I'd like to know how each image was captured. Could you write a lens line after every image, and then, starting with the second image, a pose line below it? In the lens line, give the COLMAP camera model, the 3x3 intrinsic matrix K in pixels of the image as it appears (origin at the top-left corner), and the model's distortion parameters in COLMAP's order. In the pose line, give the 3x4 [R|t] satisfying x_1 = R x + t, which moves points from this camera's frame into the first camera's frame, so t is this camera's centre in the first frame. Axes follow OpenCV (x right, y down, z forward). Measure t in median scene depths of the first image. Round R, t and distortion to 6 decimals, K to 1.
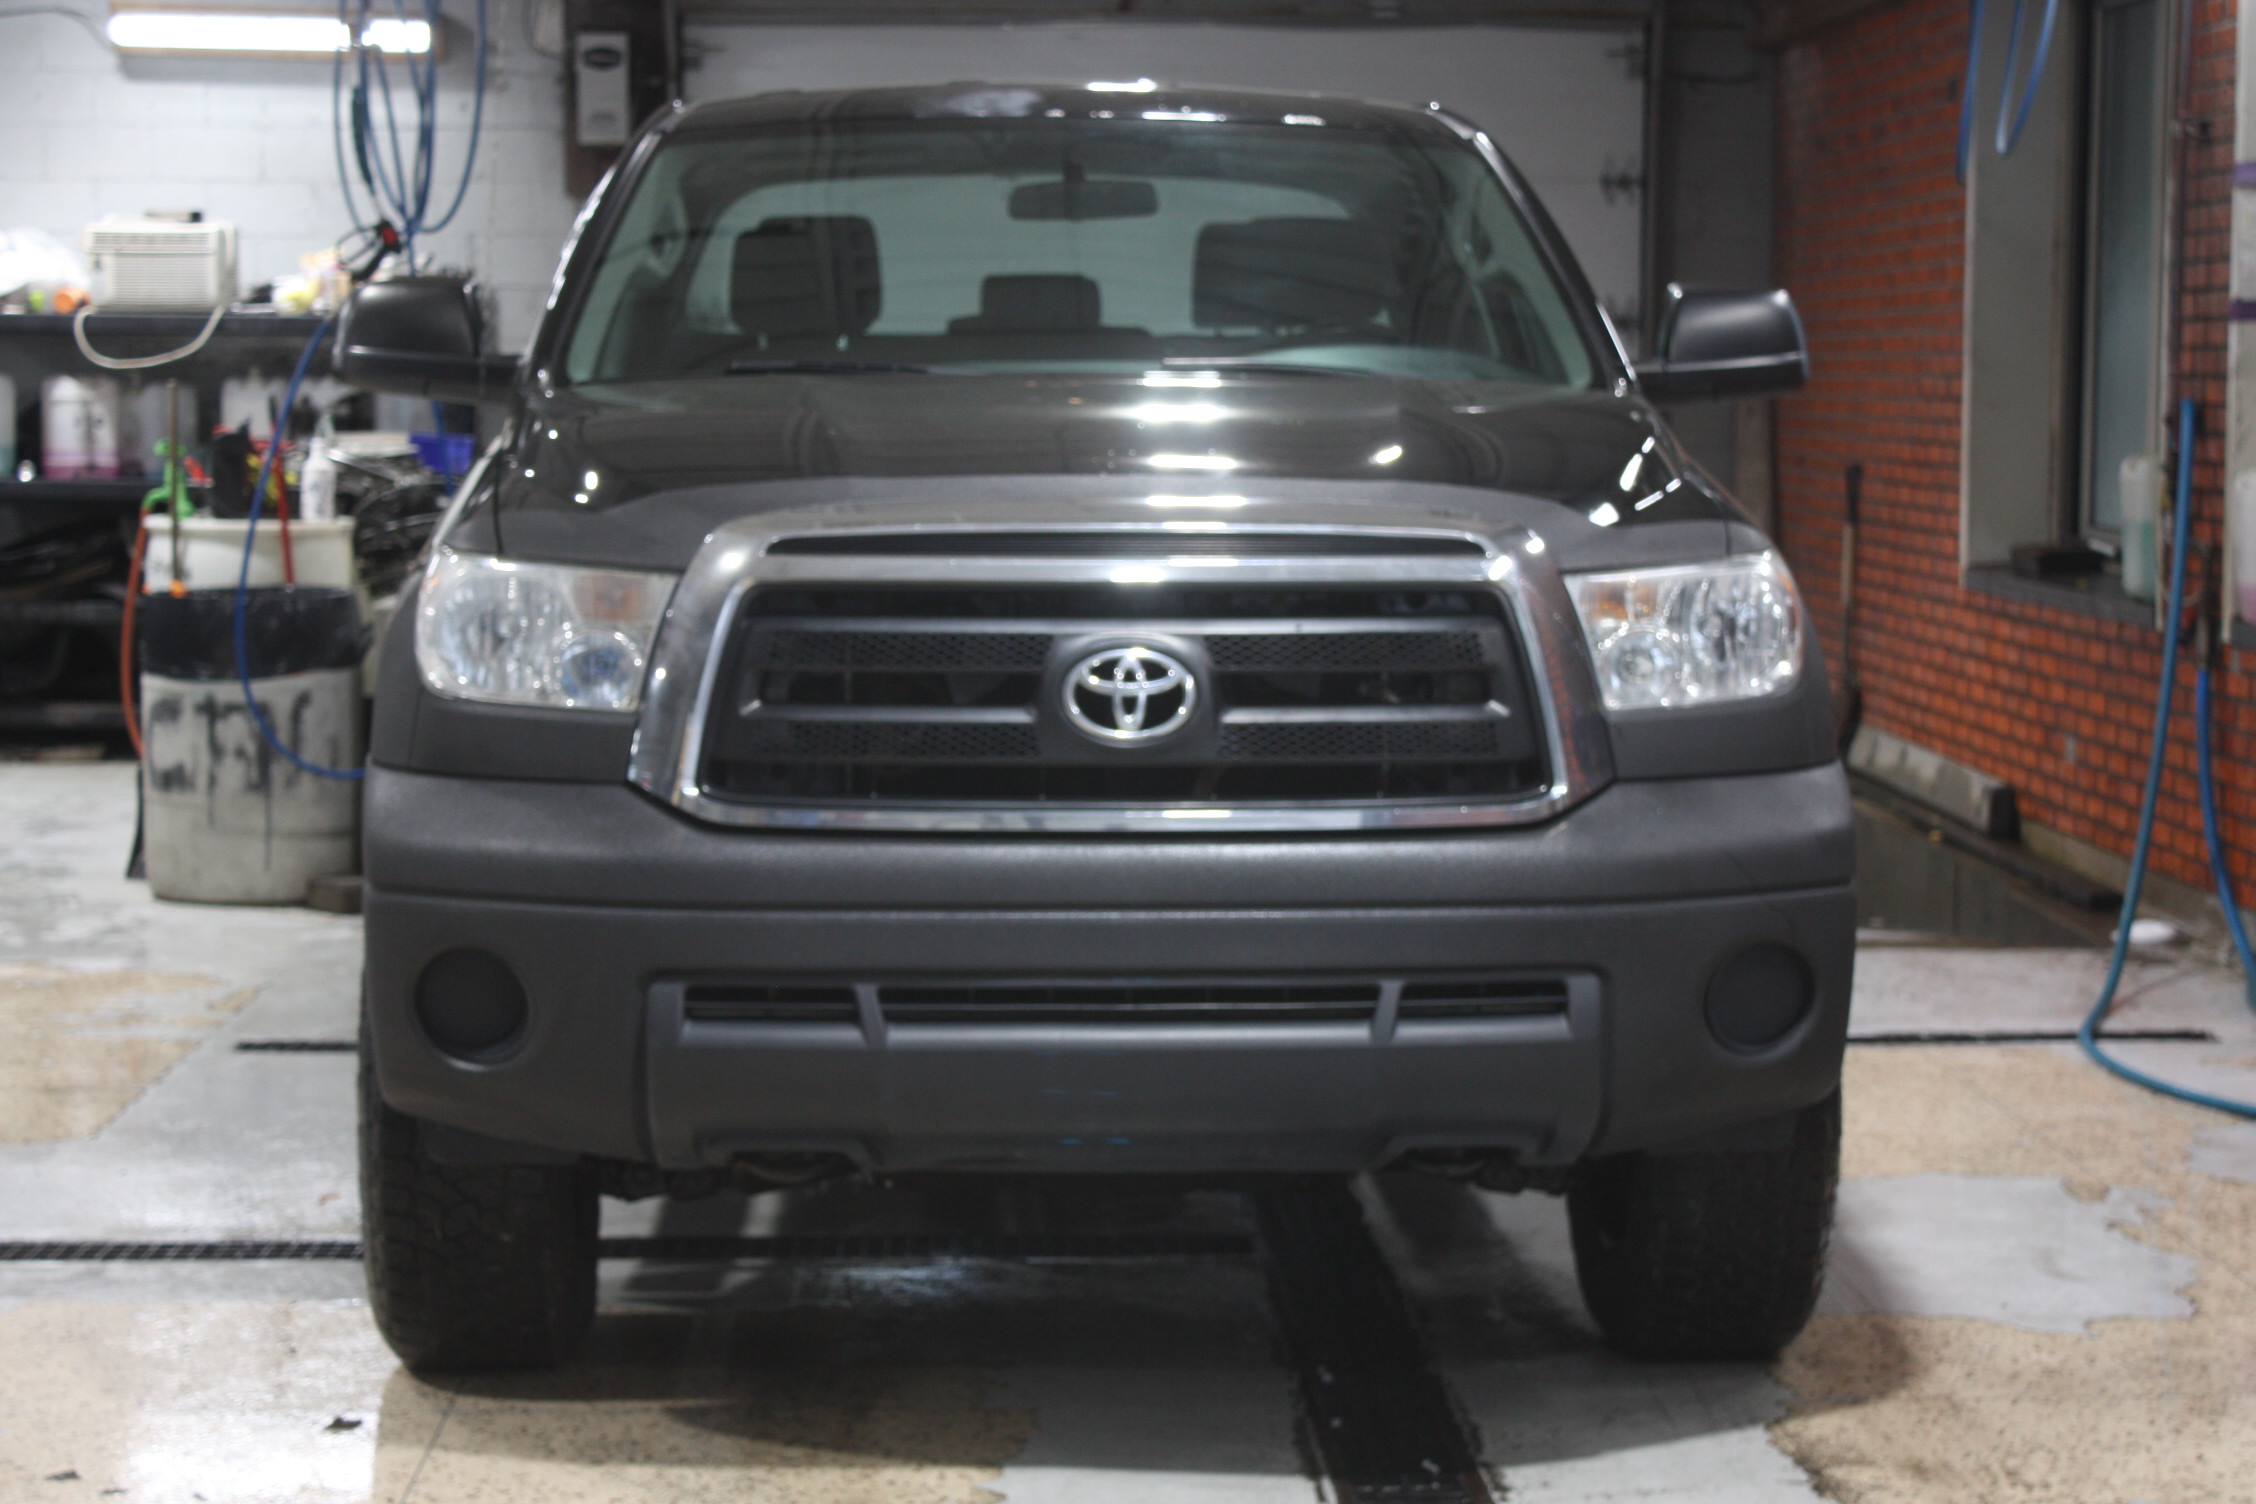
lens RADIAL K [[4305.2, 0, 1128.0], [0, 4305.2, 752.0], [0, 0, 1]] dist [-0.018381, -0.073933]
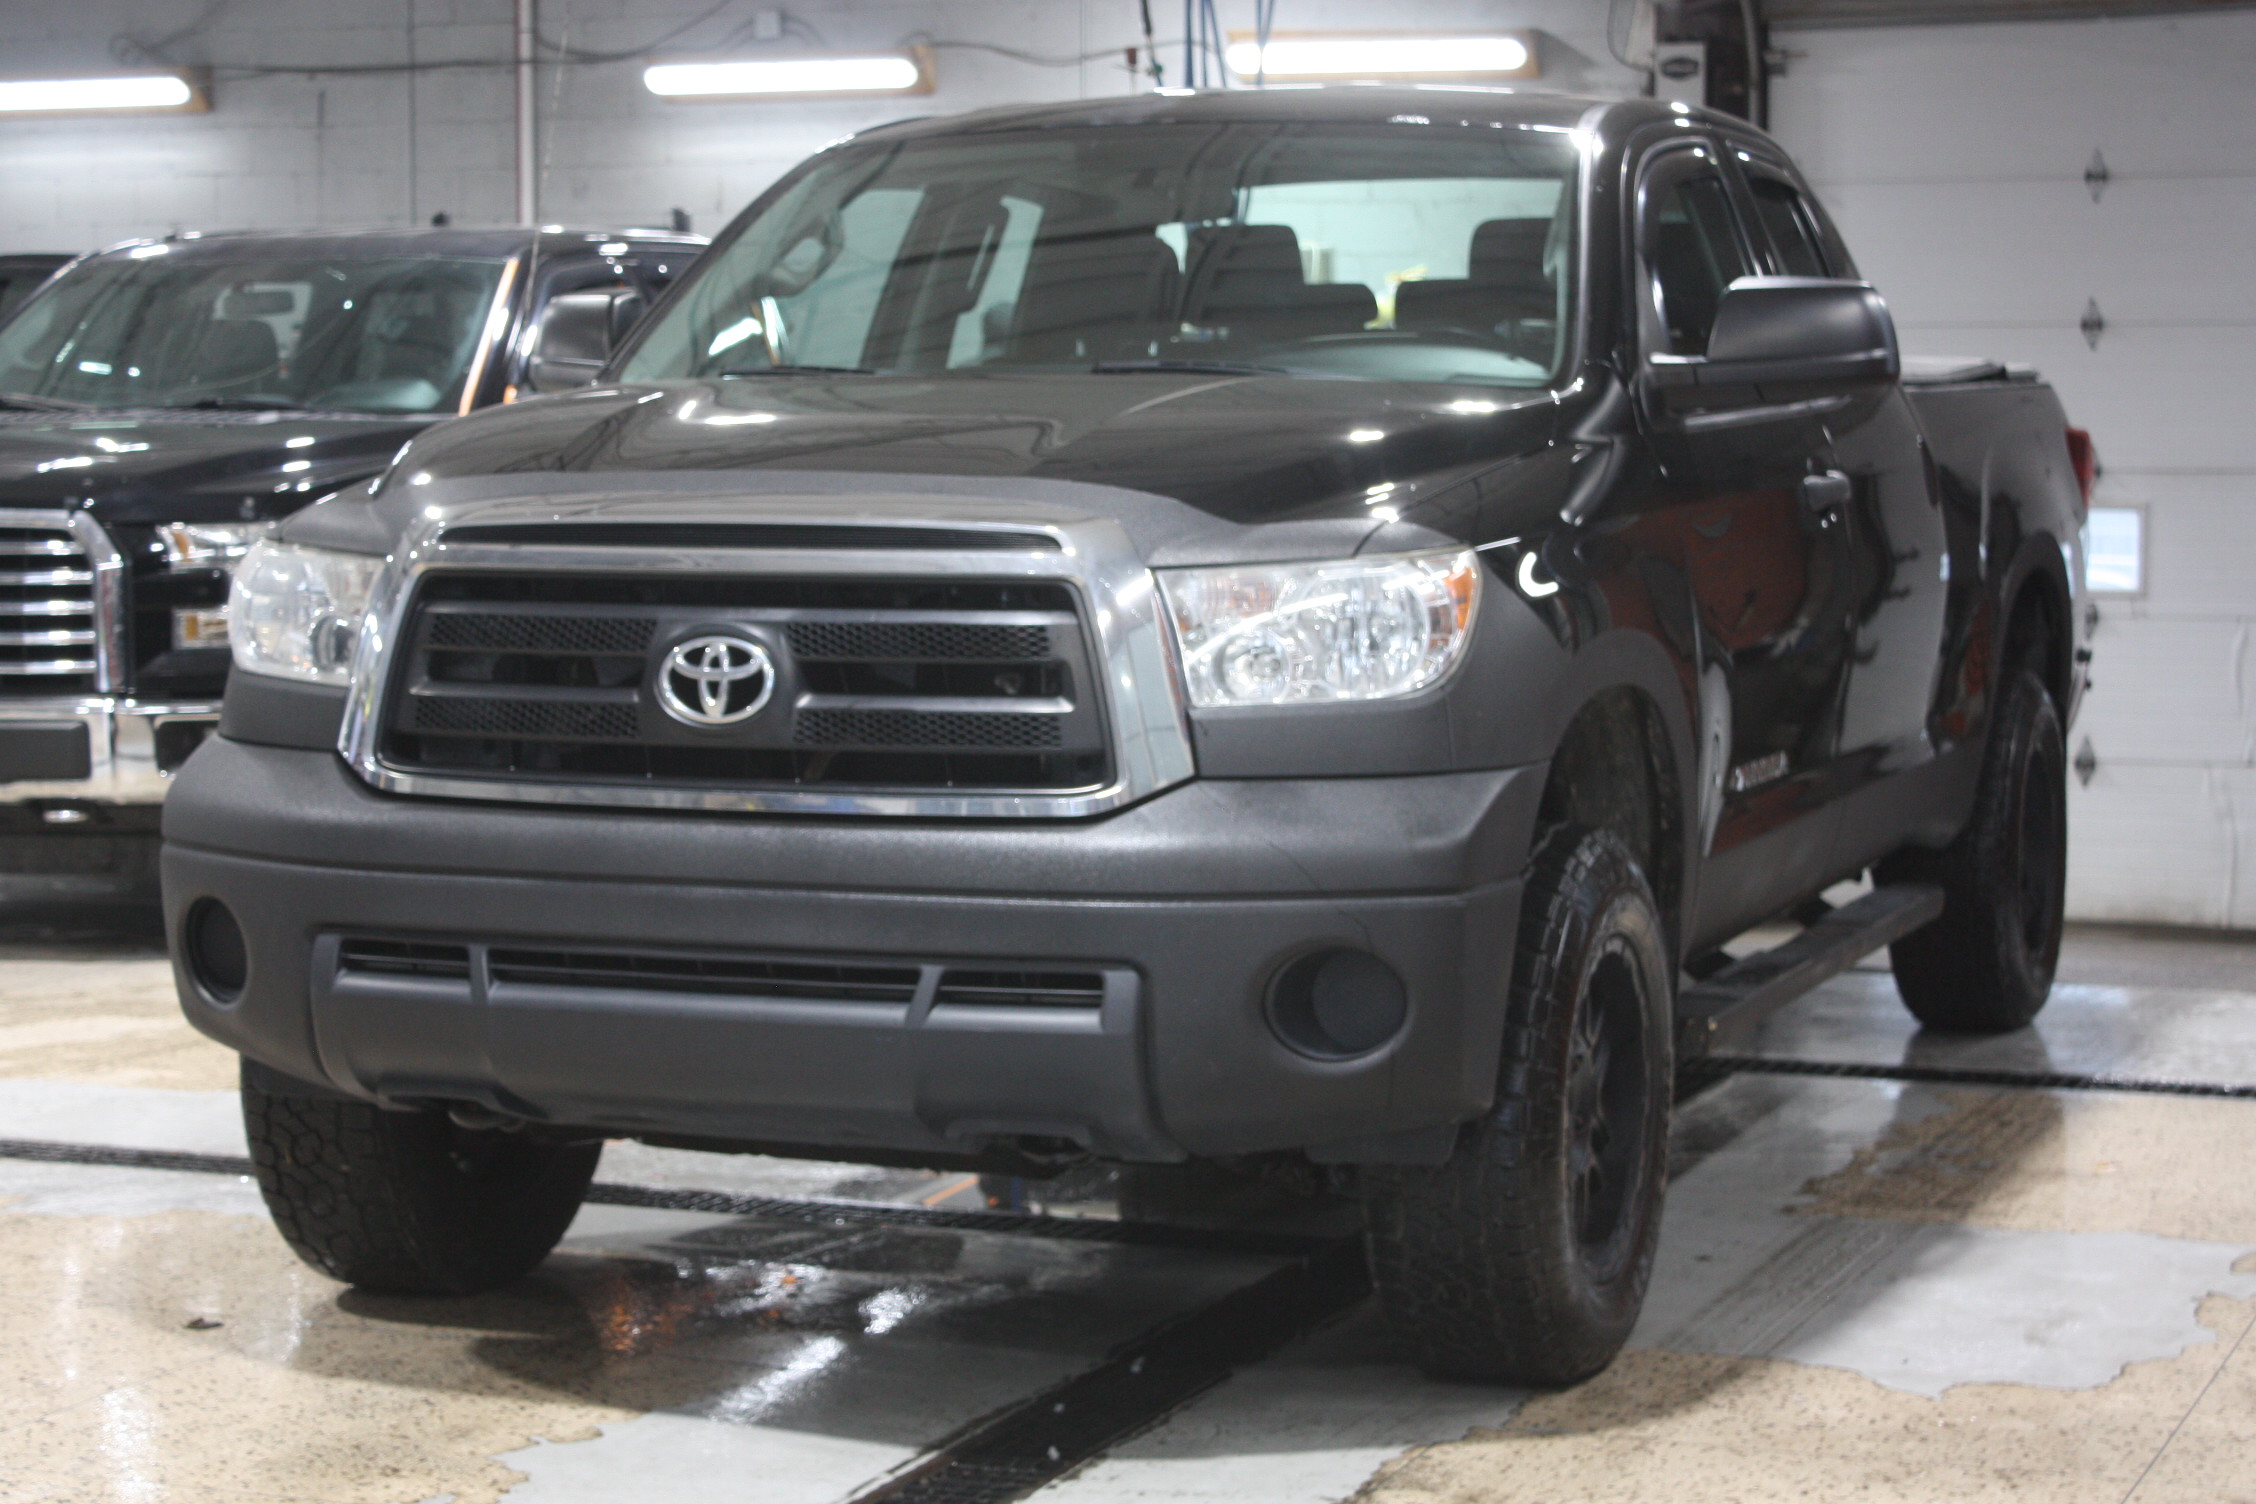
lens RADIAL K [[4348.9, 0, 1128.0], [0, 4348.9, 752.0], [0, 0, 1]] dist [0.011360, 0.291471]
pose [[0.910691, 0.028342, -0.412114, 0.522670], [-0.030374, 0.999537, 0.001618, -0.000584], [0.411969, 0.011044, 0.911131, 0.076637]]
